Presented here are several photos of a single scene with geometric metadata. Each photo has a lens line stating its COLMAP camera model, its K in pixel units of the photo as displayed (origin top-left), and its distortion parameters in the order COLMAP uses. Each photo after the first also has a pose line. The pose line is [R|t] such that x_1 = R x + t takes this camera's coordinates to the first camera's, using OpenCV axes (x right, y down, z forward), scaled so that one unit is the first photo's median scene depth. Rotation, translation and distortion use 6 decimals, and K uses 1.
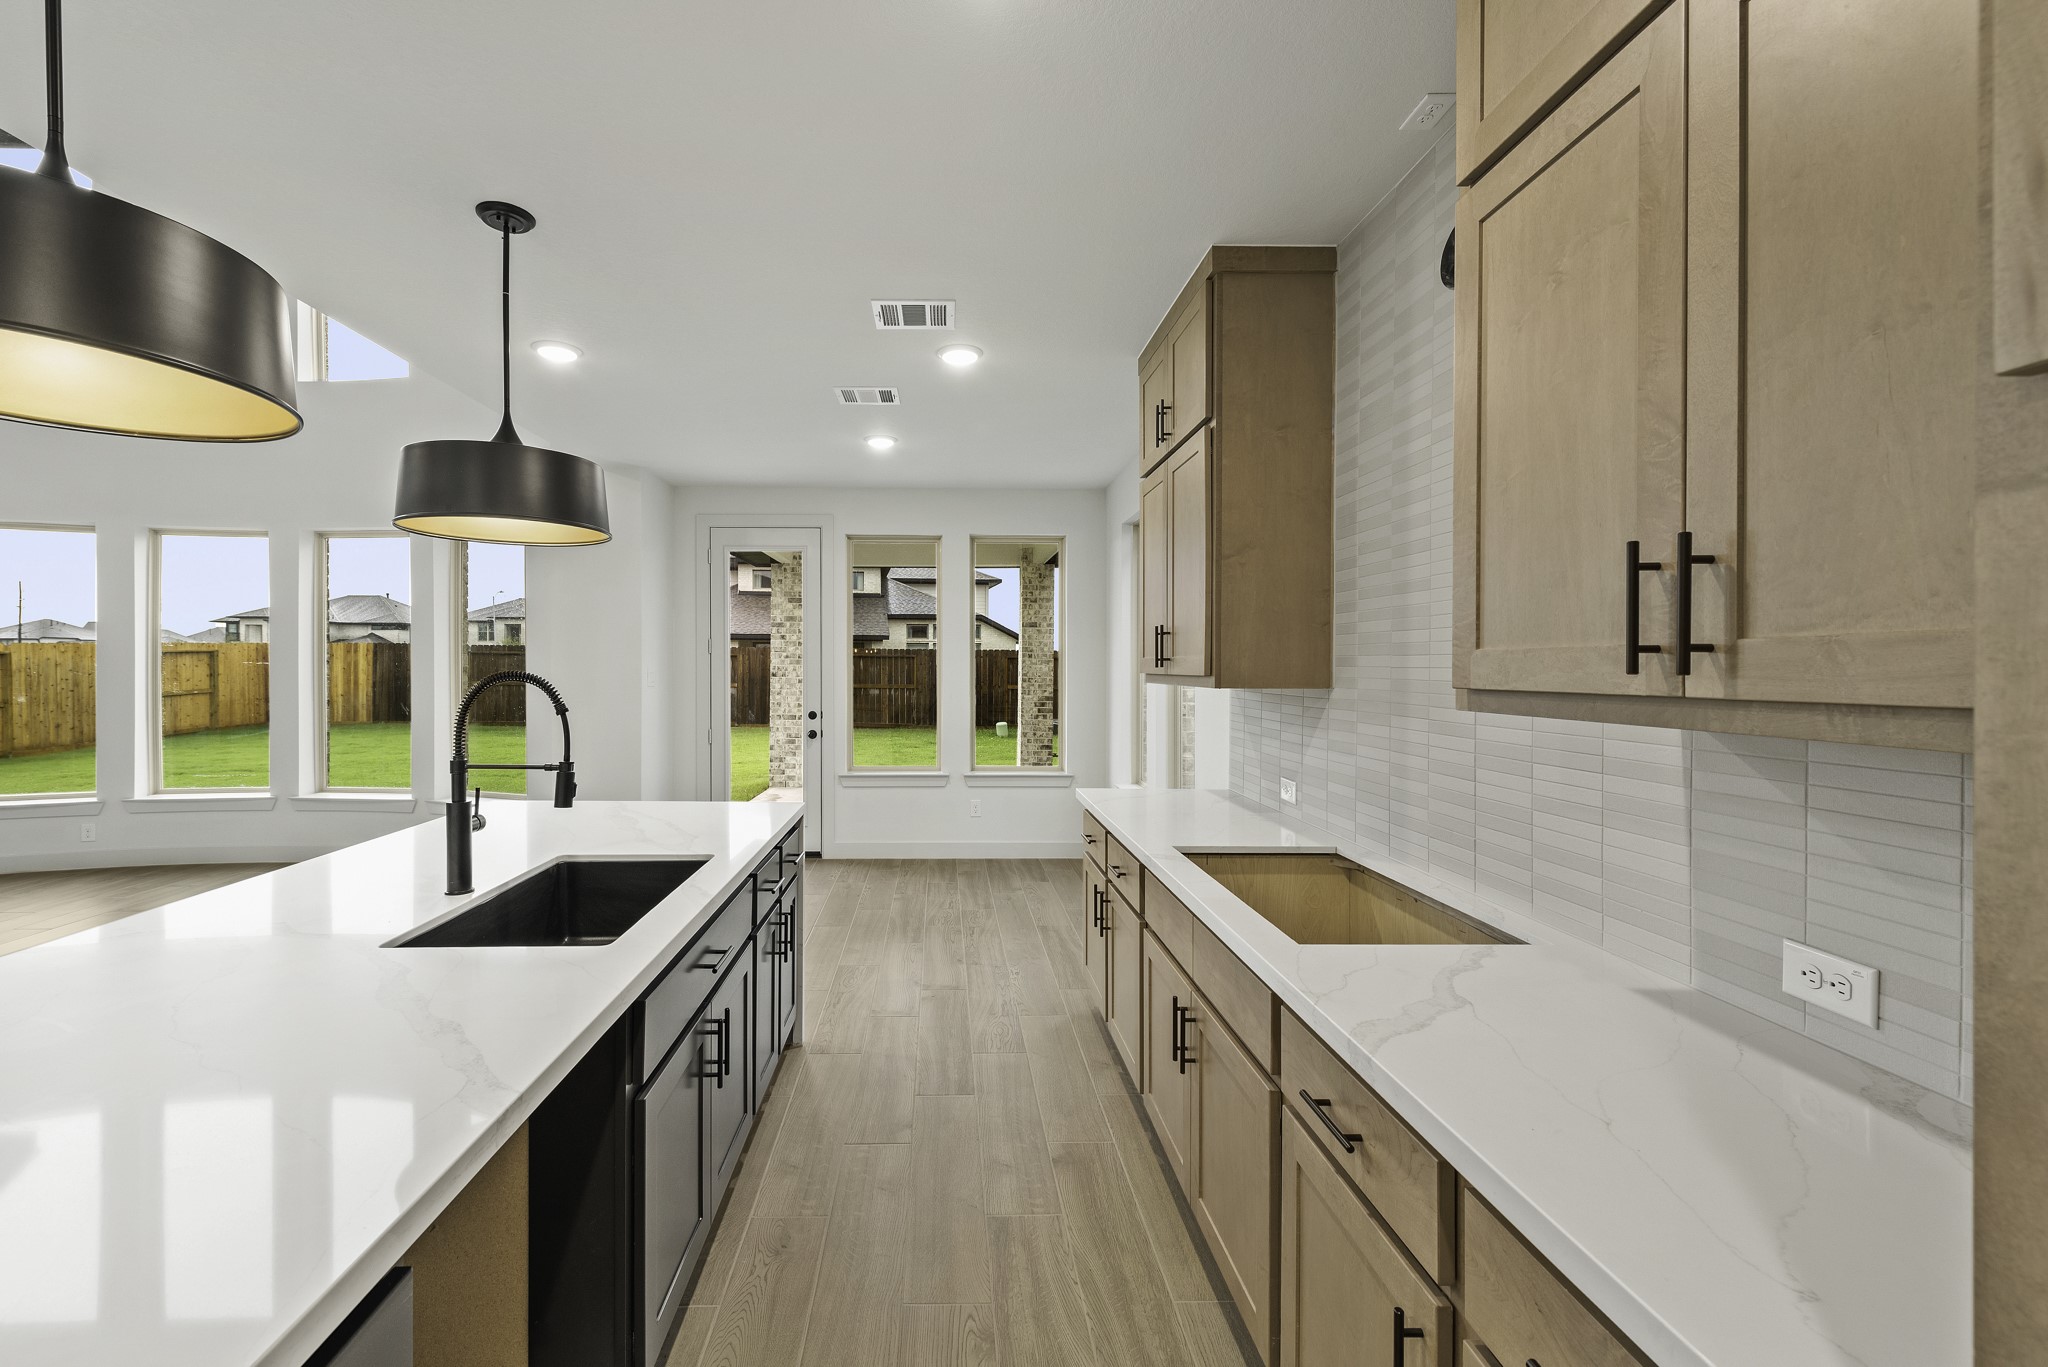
lens RADIAL K [[830.9, 0, 953.1], [0, 830.9, 670.0], [0, 0, 1]] dist [0.016814, -0.007279]
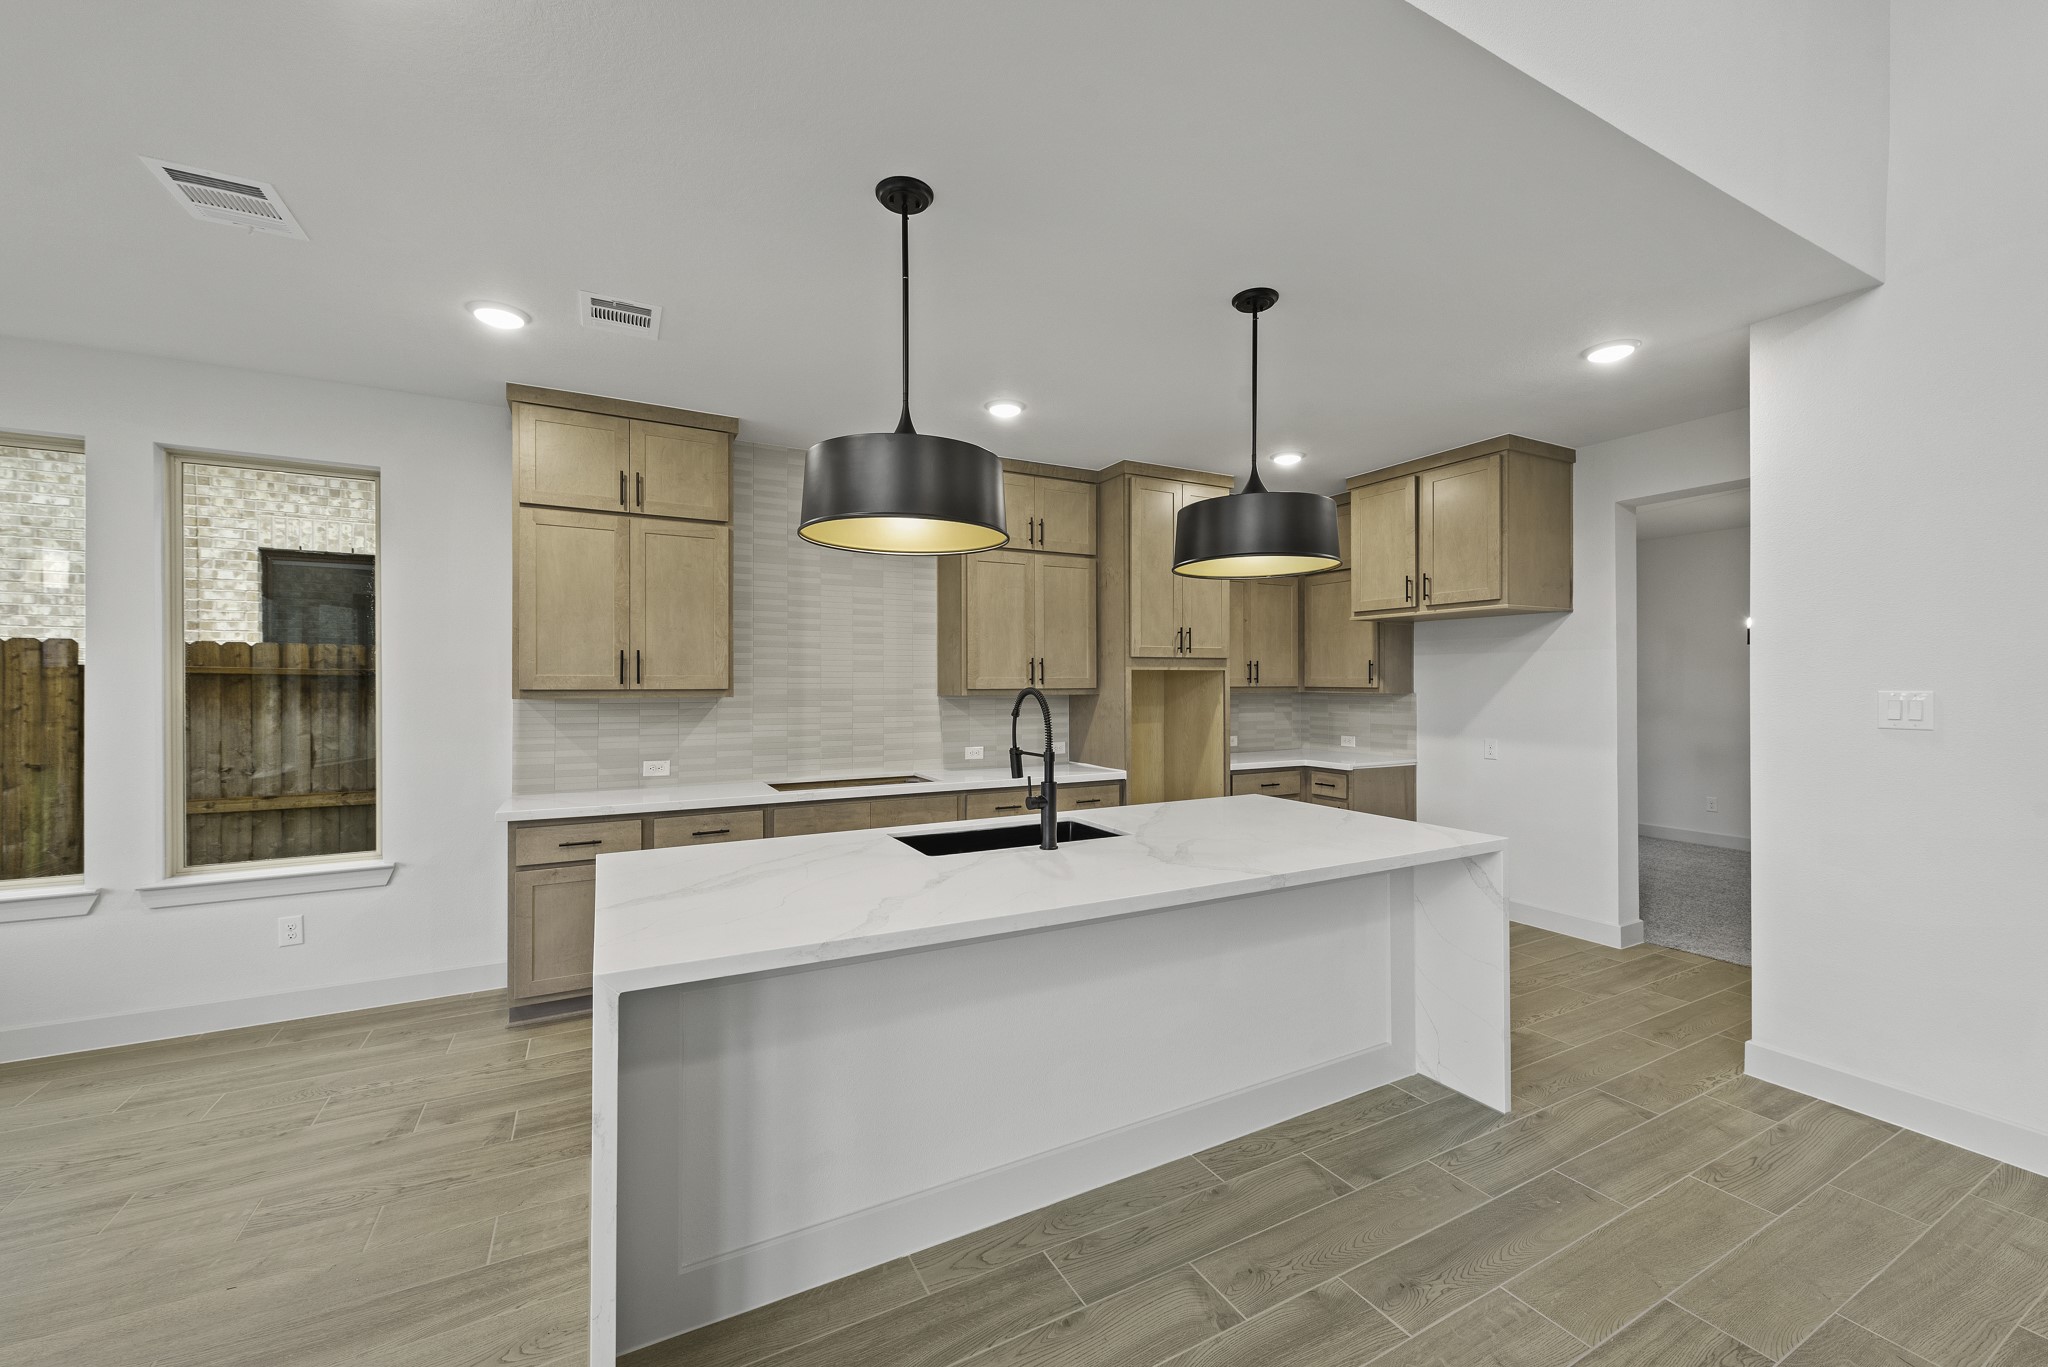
lens RADIAL K [[801.9, 0, 1024.0], [0, 801.9, 683.5], [0, 0, 1]] dist [0.008270, -0.000293]
pose [[-0.454541, -0.002963, 0.890721, -1.460778], [0.003634, 0.999980, 0.005180, -0.010521], [-0.890719, 0.005591, -0.454521, 1.368331]]
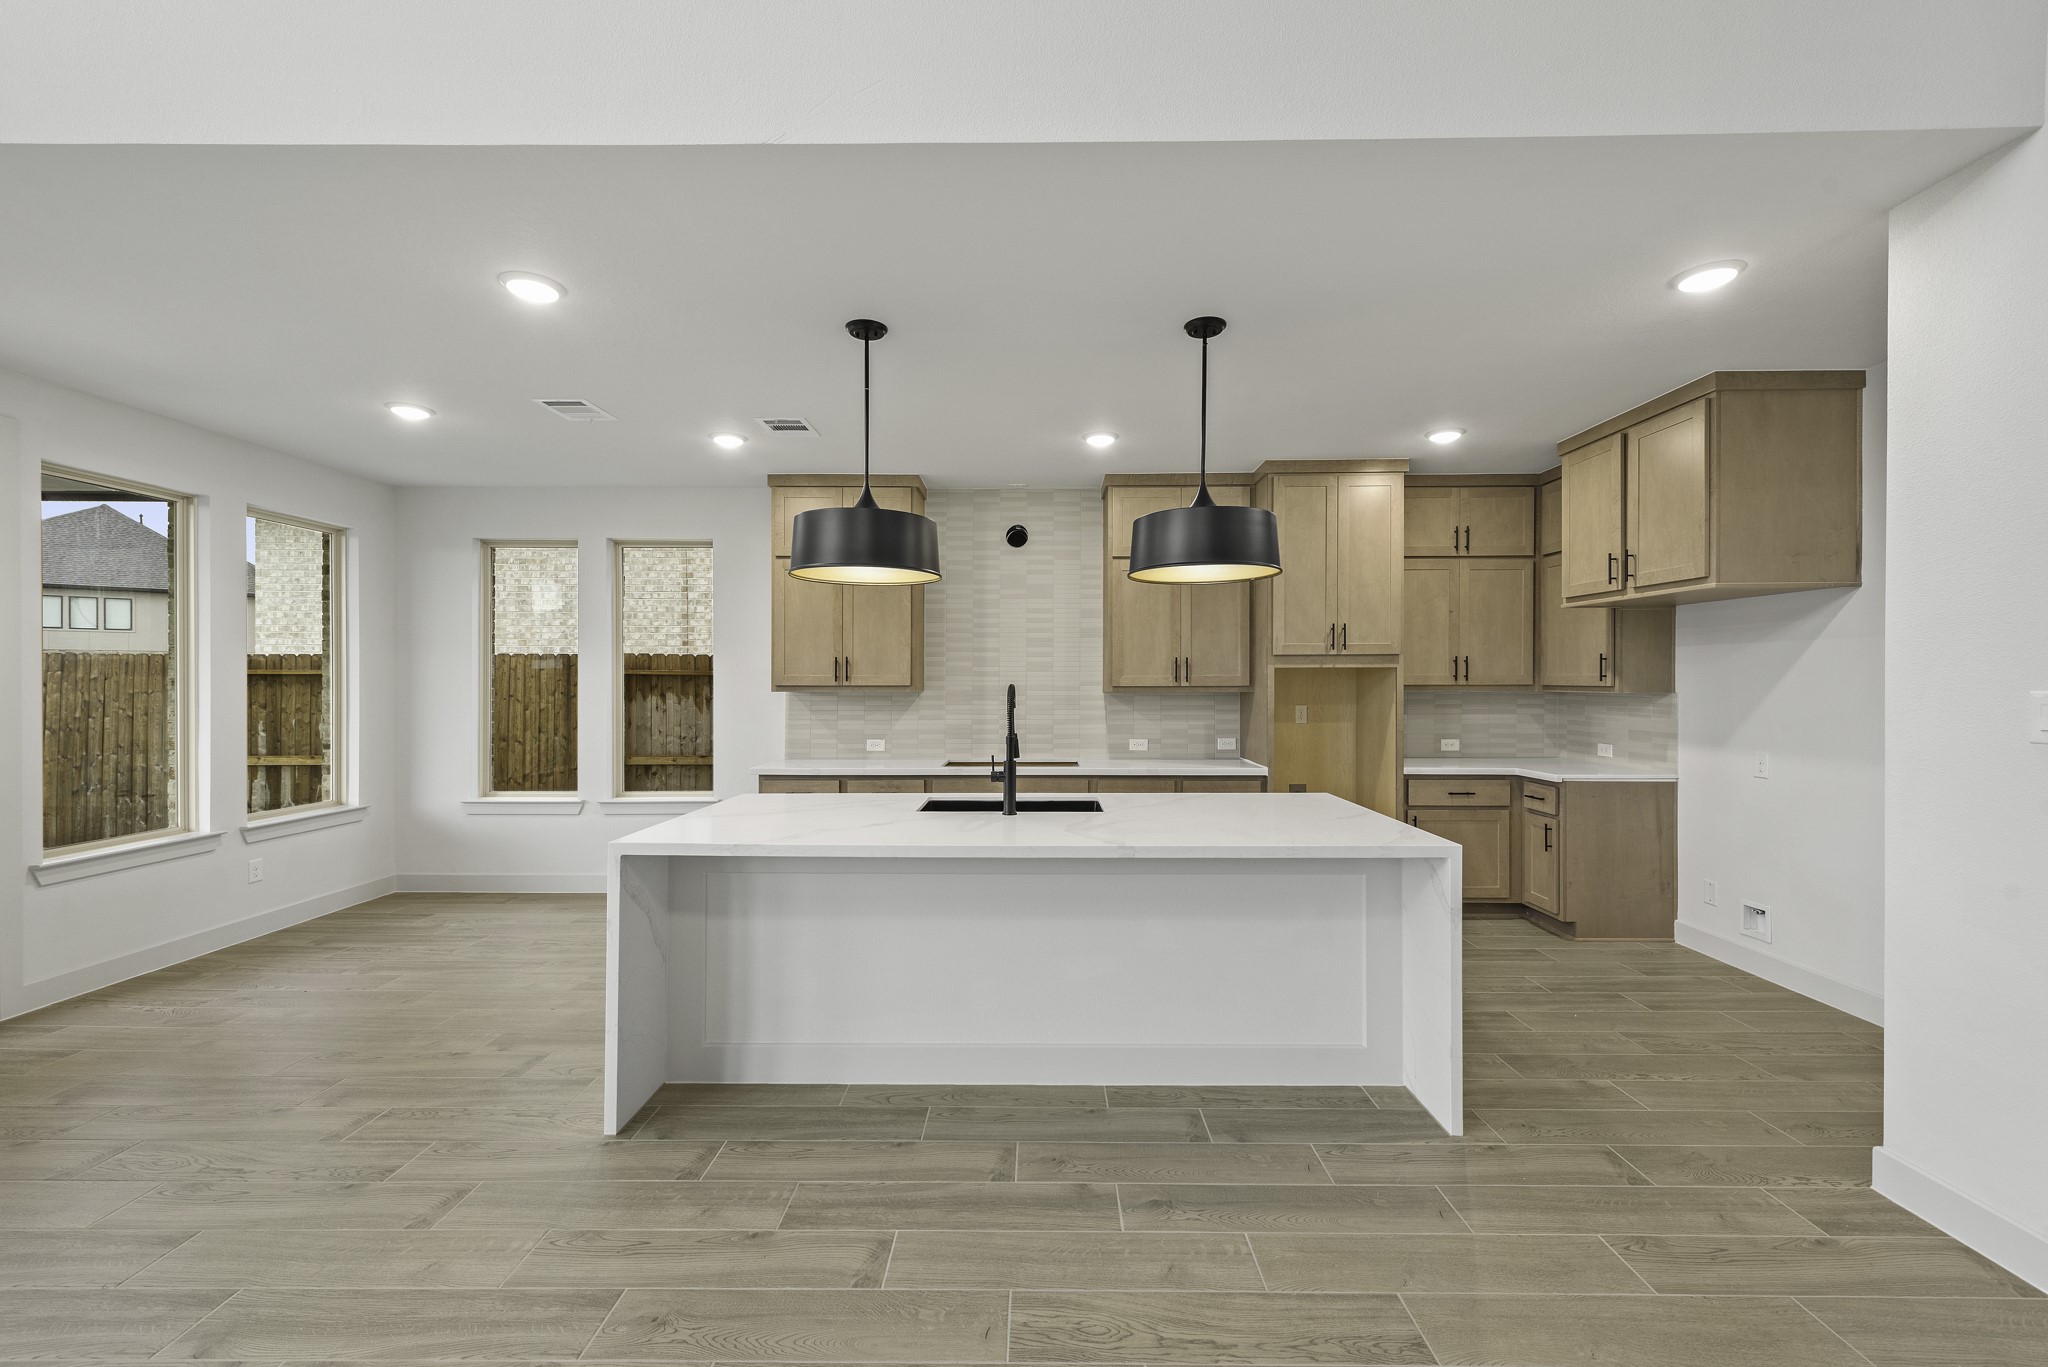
lens RADIAL K [[809.1, 0, 1028.0], [0, 809.1, 684.9], [0, 0, 1]] dist [0.009968, -0.000470]
pose [[0.029095, -0.006645, 0.999555, -1.867798], [0.005282, 0.999965, 0.006494, -0.006482], [-0.999563, 0.005091, 0.029129, 0.762592]]
